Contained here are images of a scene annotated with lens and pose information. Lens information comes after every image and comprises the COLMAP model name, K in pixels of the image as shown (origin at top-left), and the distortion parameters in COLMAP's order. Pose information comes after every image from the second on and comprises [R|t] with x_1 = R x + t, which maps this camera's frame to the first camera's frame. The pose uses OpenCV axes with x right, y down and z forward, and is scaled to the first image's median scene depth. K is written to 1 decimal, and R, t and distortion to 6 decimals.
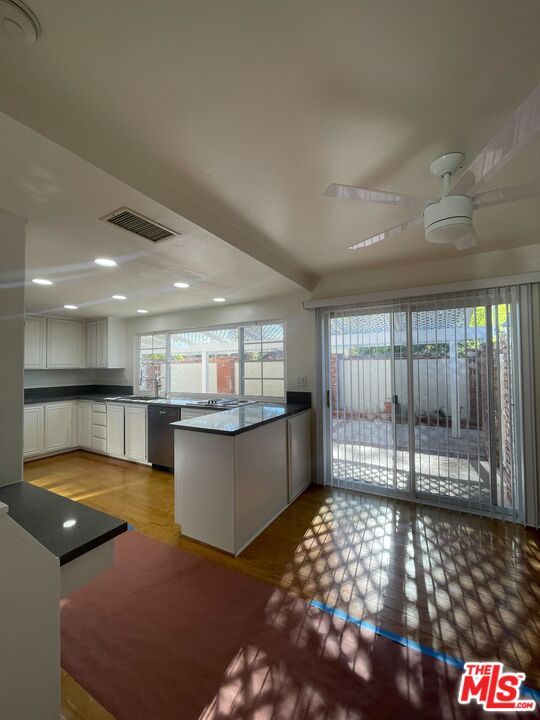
lens RADIAL K [[287.8, 0, 274.0], [0, 287.8, 361.5], [0, 0, 1]] dist [-0.000105, -0.000361]
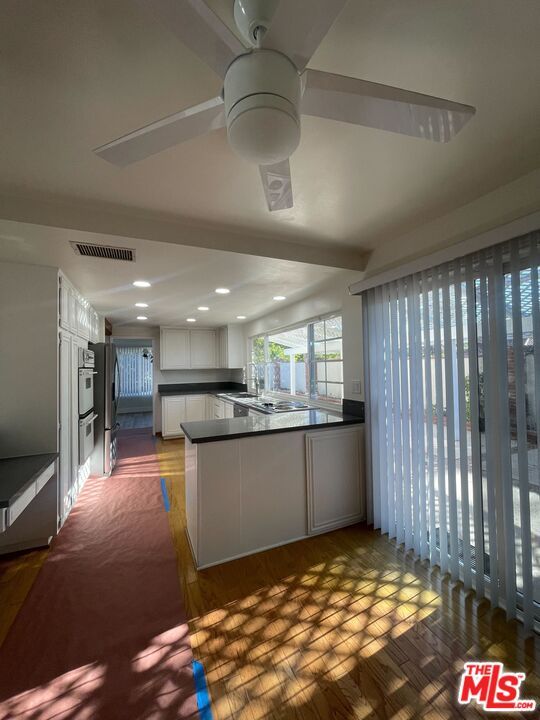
lens RADIAL K [[287.8, 0, 272.1], [0, 287.8, 359.4], [0, 0, 1]] dist [-0.000105, -0.000361]
pose [[0.806580, -0.014534, -0.590946, 0.347099], [0.011034, 0.999894, -0.009532, -0.001319], [0.591021, 0.001168, 0.806655, 0.206456]]
